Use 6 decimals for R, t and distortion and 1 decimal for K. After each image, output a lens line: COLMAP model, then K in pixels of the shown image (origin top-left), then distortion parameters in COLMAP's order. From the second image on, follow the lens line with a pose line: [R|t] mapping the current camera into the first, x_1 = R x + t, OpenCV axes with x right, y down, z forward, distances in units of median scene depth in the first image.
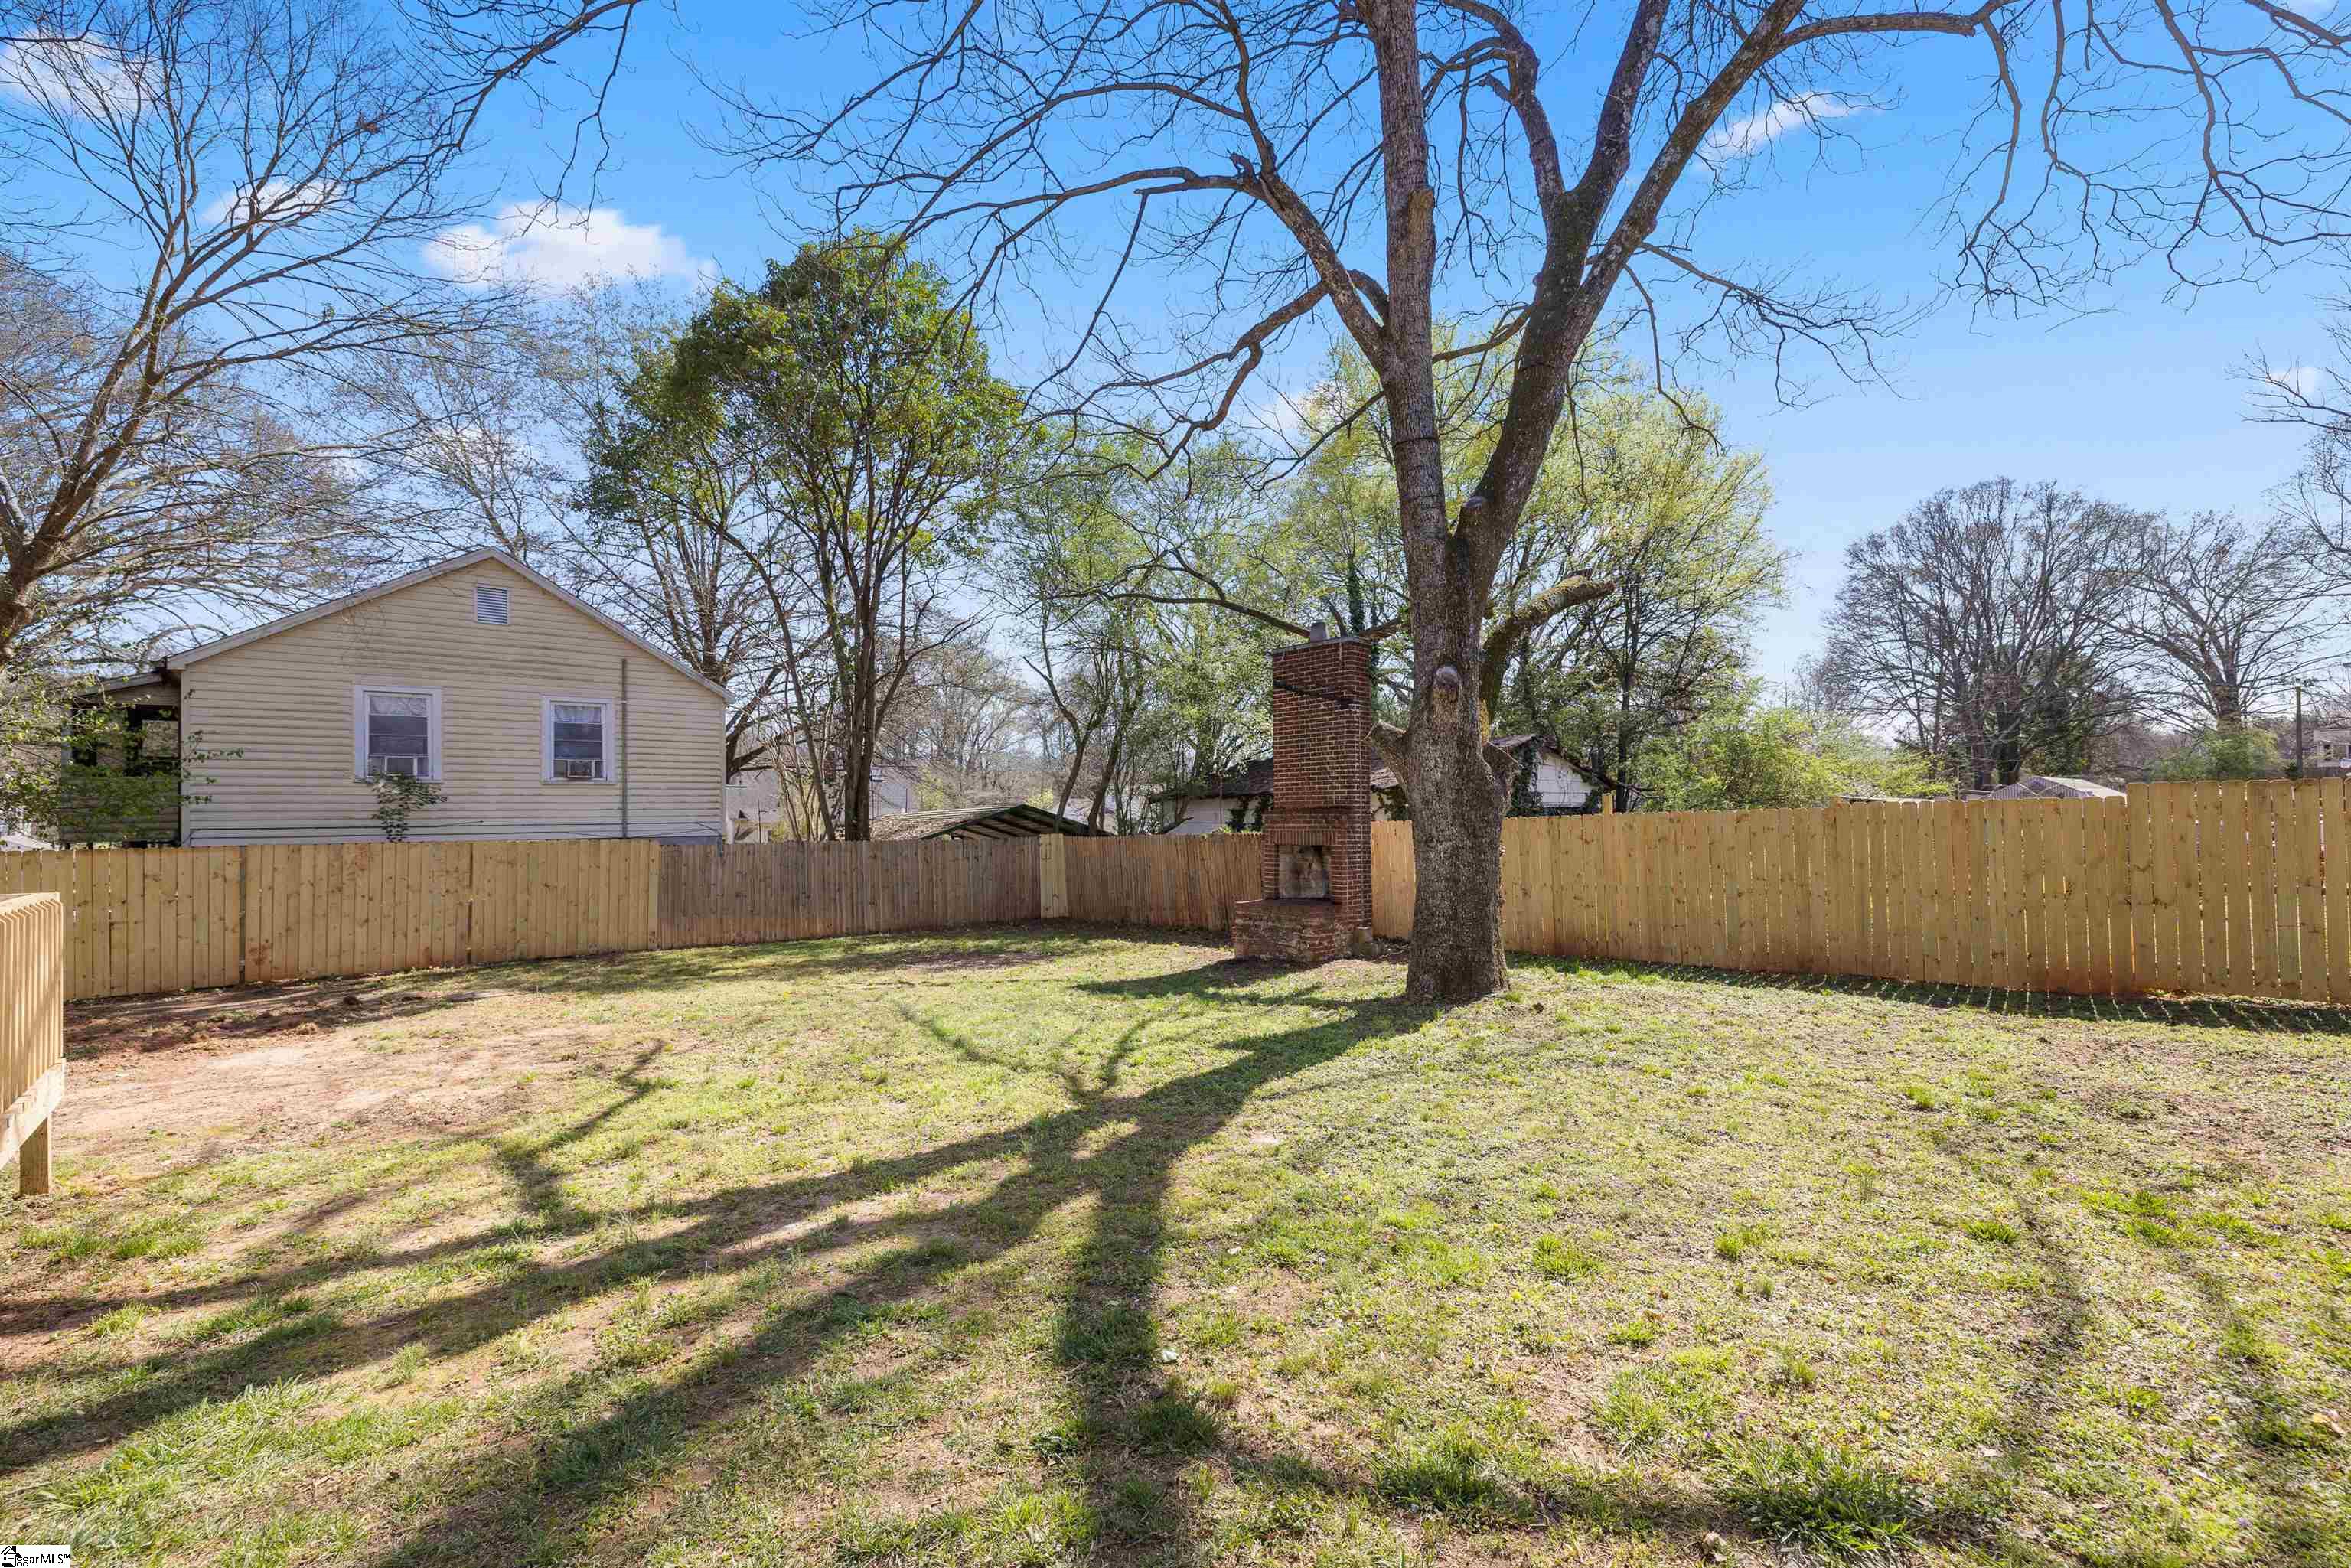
lens RADIAL K [[1027.4, 0, 1176.2], [0, 1027.4, 802.7], [0, 0, 1]] dist [-0.001445, -0.000140]
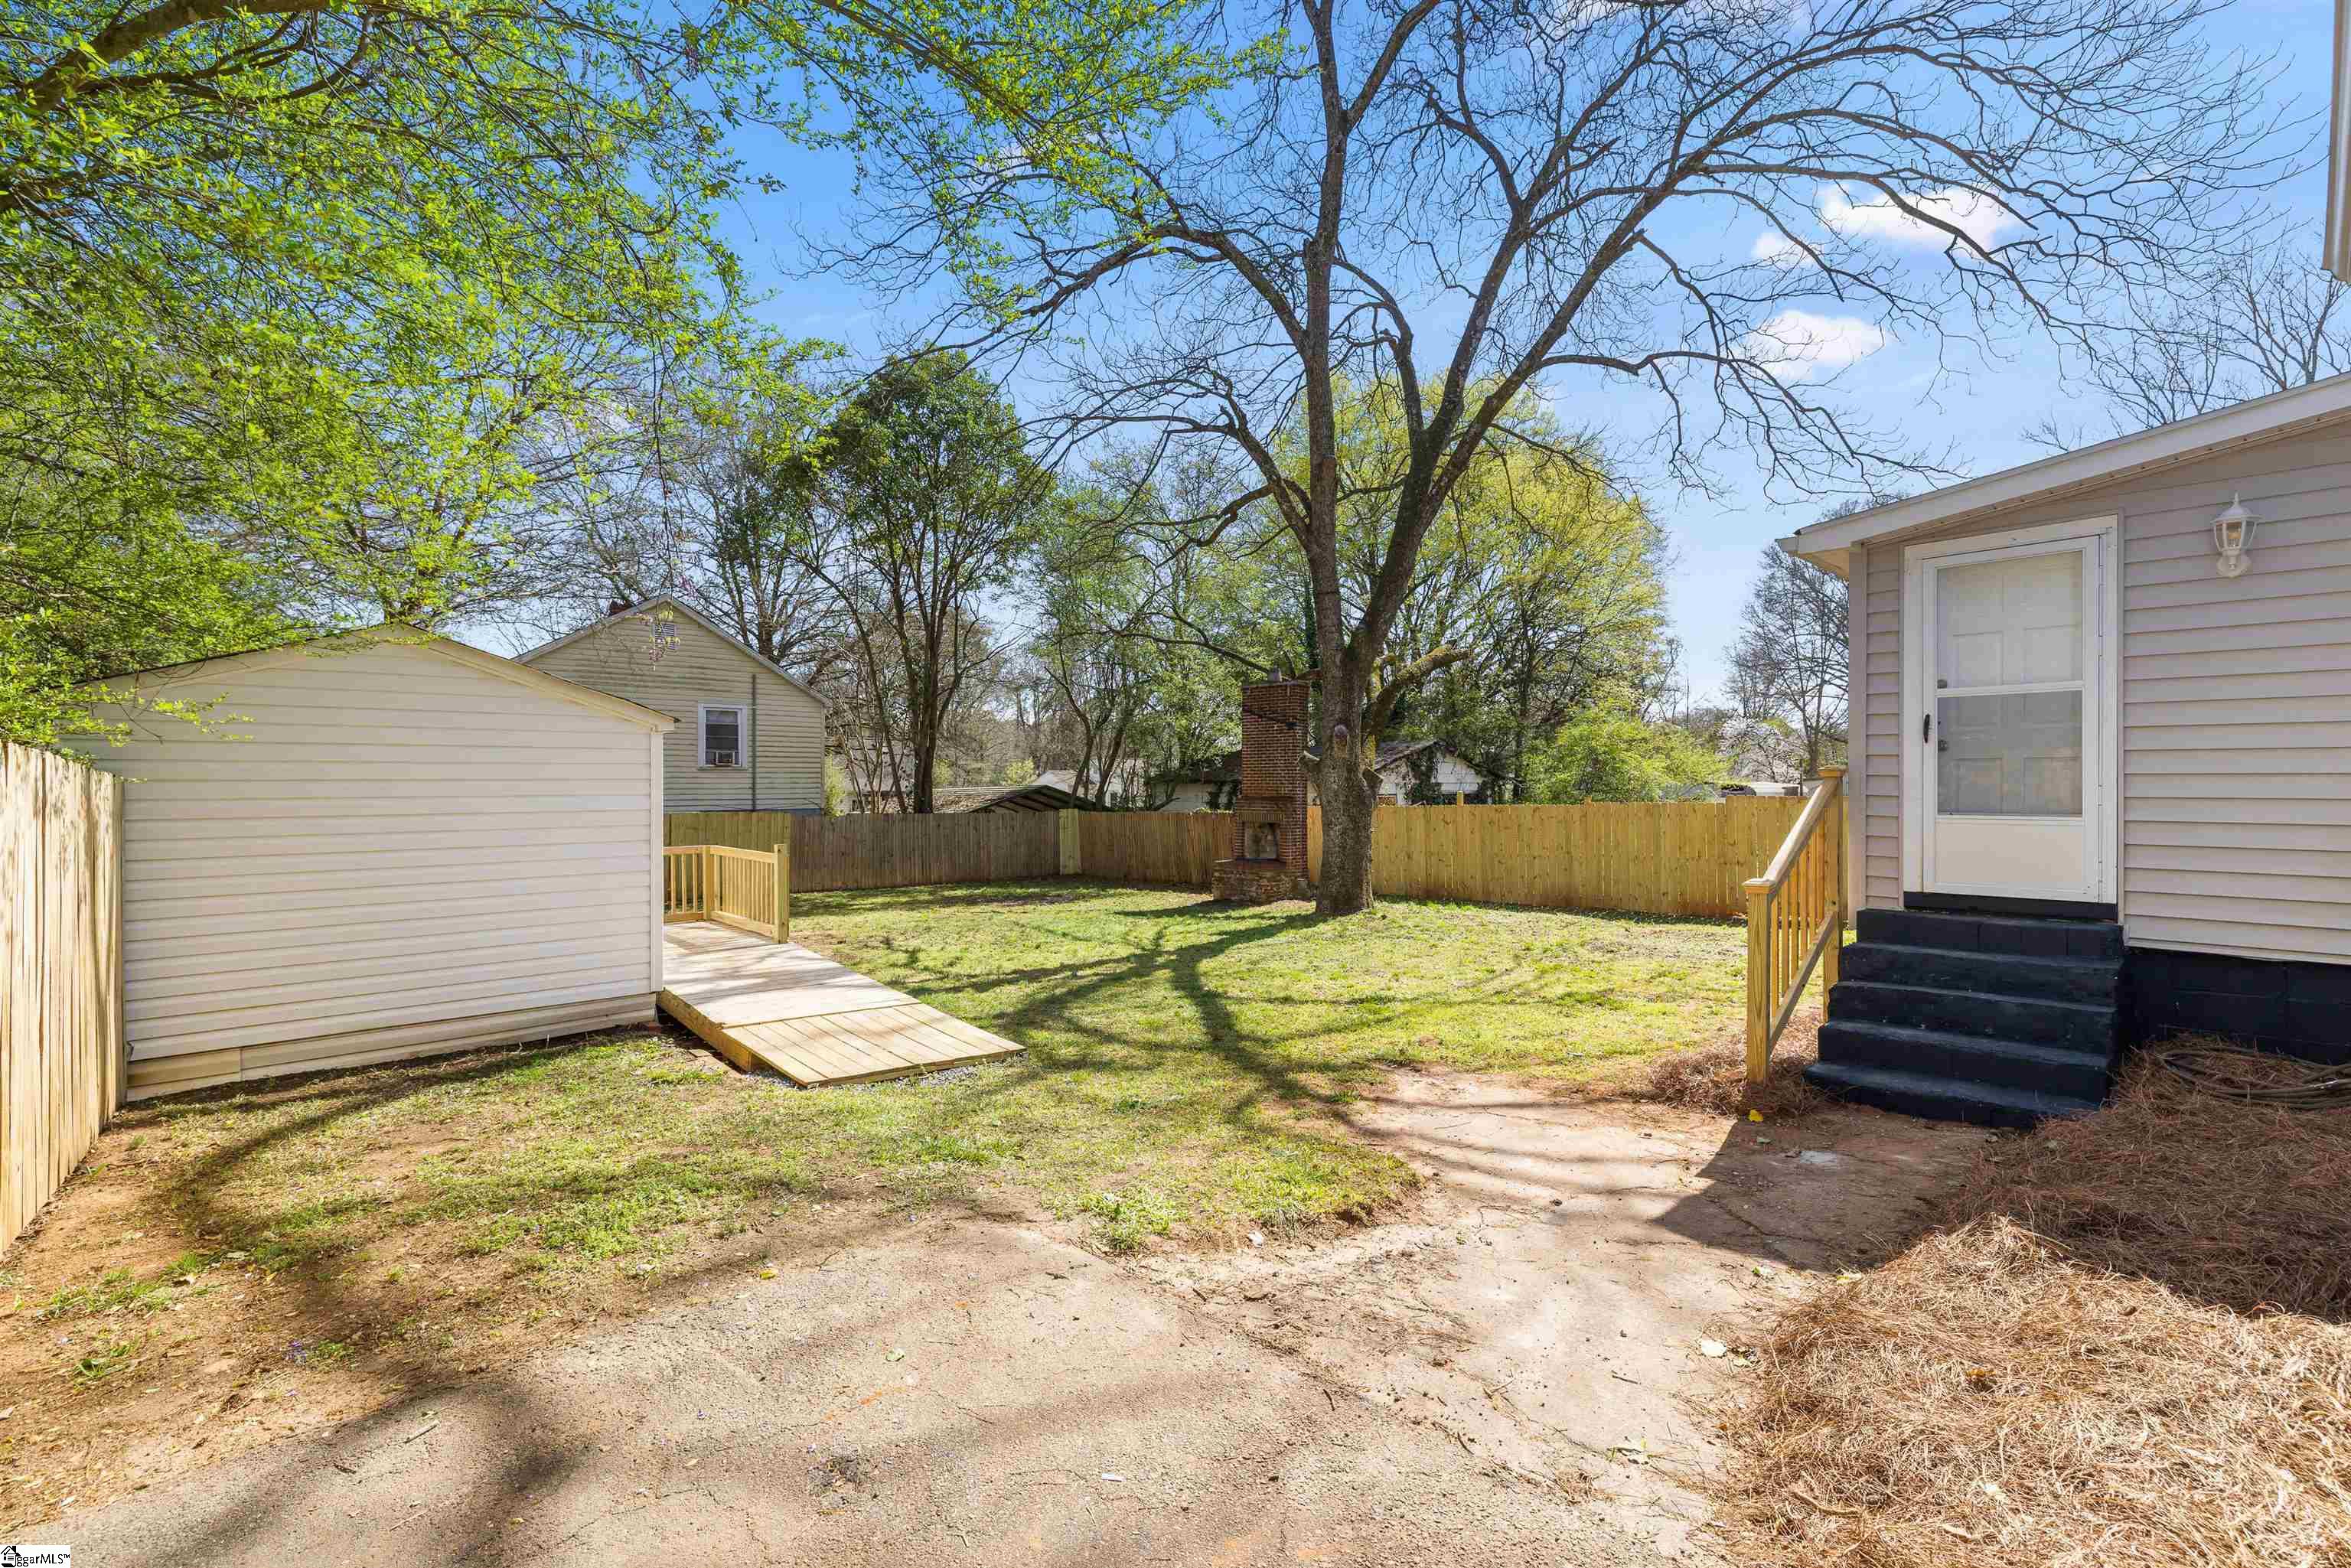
lens RADIAL K [[987.3, 0, 1175.9], [0, 987.3, 790.8], [0, 0, 1]] dist [-0.000213, 0.000011]
pose [[0.999548, 0.011867, 0.027618, -0.028878], [-0.012391, 0.999745, 0.018904, -0.022769], [-0.027386, -0.019238, 0.999440, -0.310027]]
